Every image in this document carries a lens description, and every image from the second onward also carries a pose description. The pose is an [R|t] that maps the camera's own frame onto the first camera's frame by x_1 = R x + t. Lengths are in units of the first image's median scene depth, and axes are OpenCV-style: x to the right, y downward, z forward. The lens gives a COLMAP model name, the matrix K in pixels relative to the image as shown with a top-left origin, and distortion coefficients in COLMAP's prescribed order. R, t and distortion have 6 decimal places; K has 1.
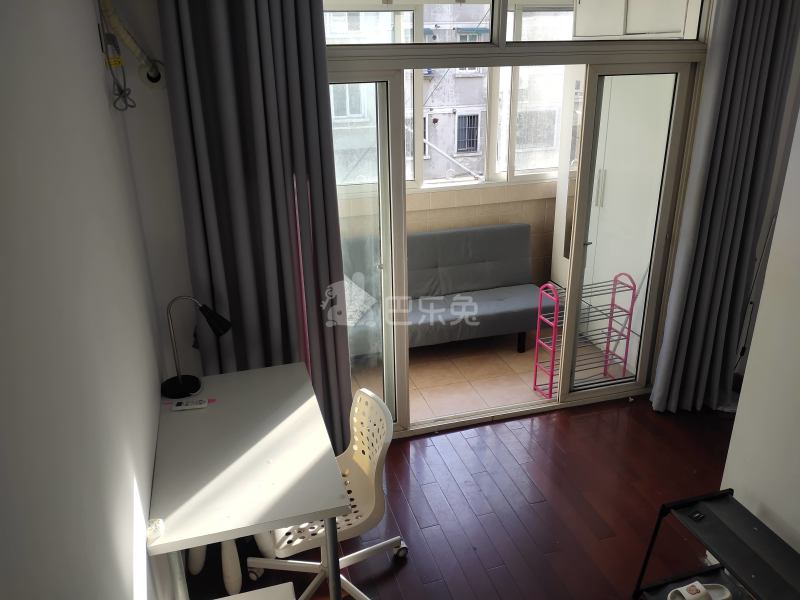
lens RADIAL K [[632.0, 0, 401.7], [0, 632.0, 298.2], [0, 0, 1]] dist [0.023783, -0.060582]
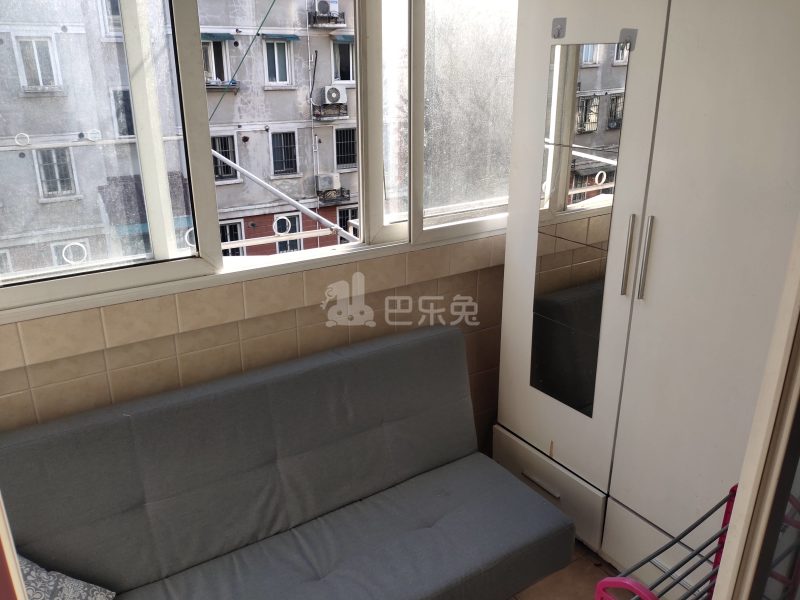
lens RADIAL K [[632.0, 0, 401.7], [0, 632.0, 298.2], [0, 0, 1]] dist [0.023783, -0.060582]
pose [[0.959554, -0.082759, 0.269086, 0.007007], [0.090839, 0.995708, -0.017691, -0.029528], [-0.266468, 0.041419, 0.962954, 0.120372]]
